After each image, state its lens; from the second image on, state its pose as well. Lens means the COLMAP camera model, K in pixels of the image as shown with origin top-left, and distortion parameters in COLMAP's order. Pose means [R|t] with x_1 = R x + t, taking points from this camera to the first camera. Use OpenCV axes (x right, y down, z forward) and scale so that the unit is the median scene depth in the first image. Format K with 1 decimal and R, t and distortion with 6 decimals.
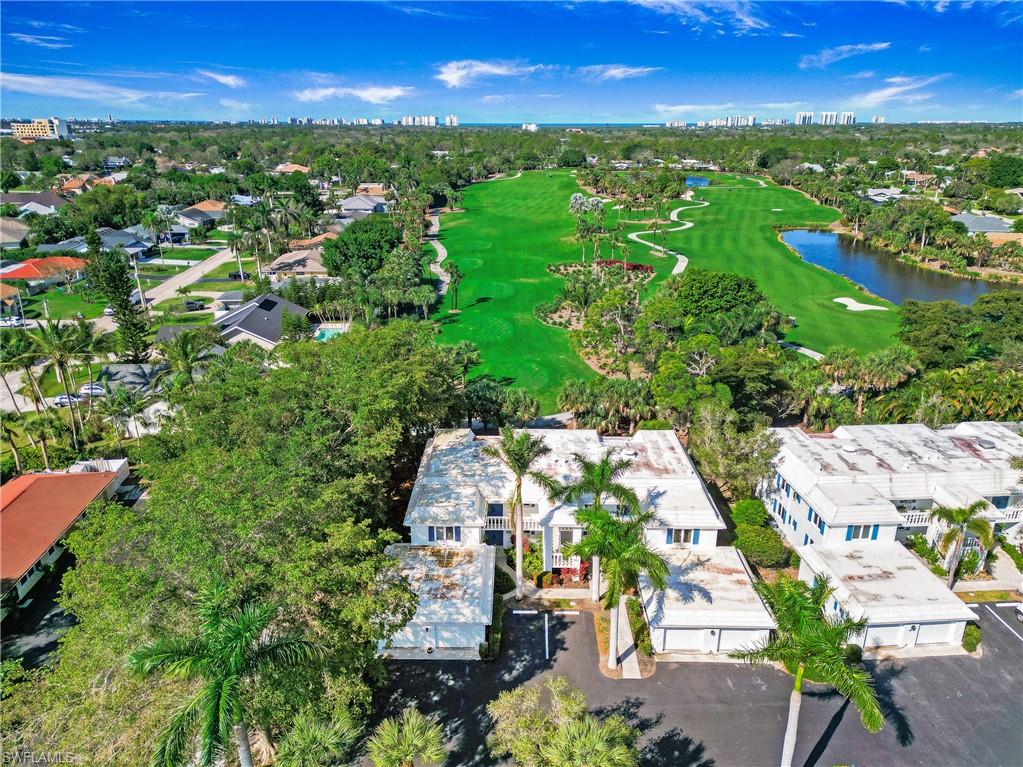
lens RADIAL K [[717.6, 0, 511.5], [0, 717.6, 383.5], [0, 0, 1]] dist [0.069089, -0.060018]
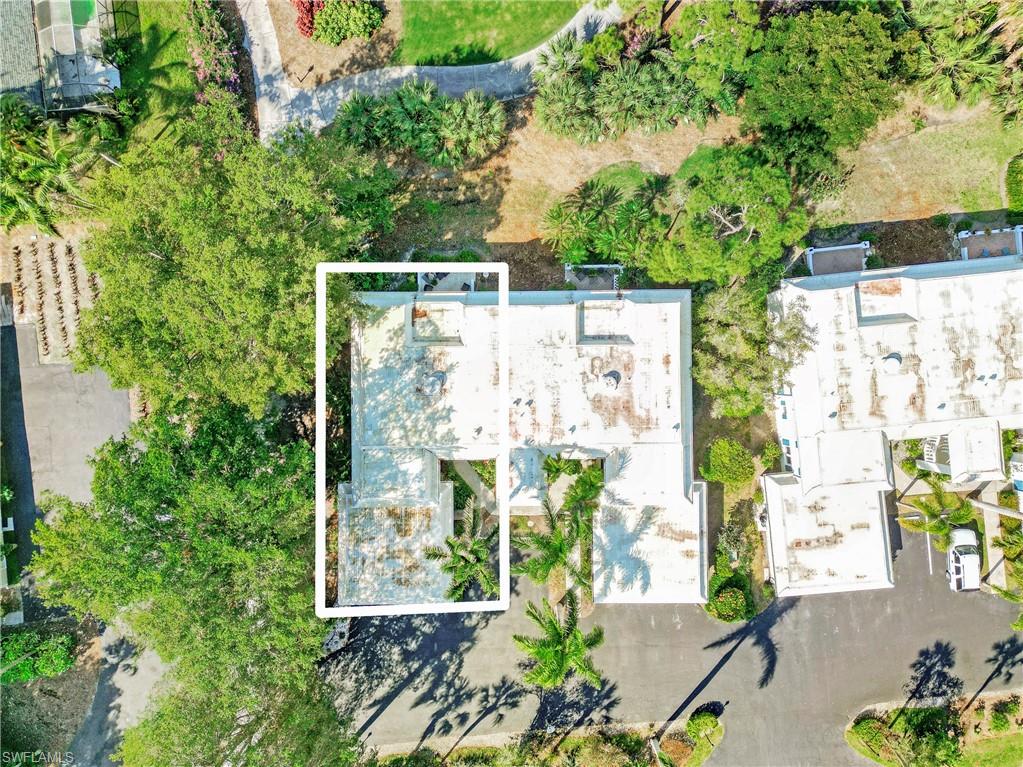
lens RADIAL K [[717.6, 0, 511.5], [0, 717.6, 383.5], [0, 0, 1]] dist [0.069089, -0.060018]
pose [[0.999771, -0.019102, -0.009636, 0.037809], [0.015508, 0.336761, 0.941462, -0.398708], [-0.014739, -0.941396, 0.336980, 0.444176]]
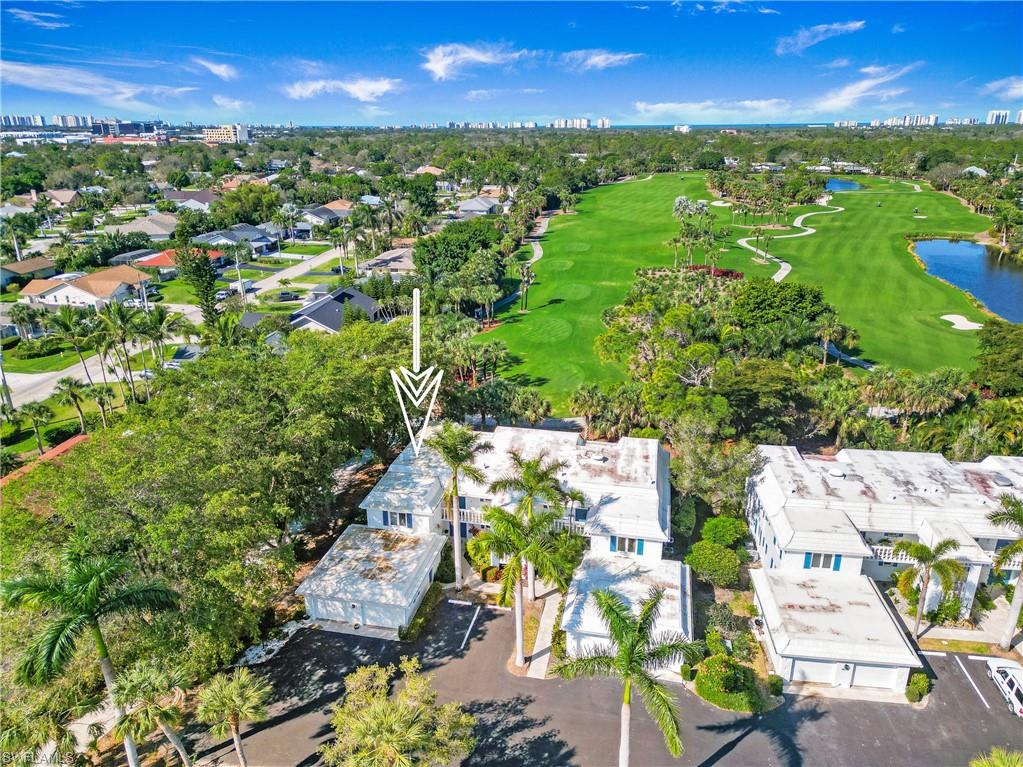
lens RADIAL K [[717.6, 0, 511.5], [0, 717.6, 383.5], [0, 0, 1]] dist [0.069089, -0.060018]
pose [[0.979955, 0.062281, -0.189234, 0.138064], [-0.062858, 0.998018, 0.002958, -0.000924], [0.189043, 0.008996, 0.981928, 0.001601]]
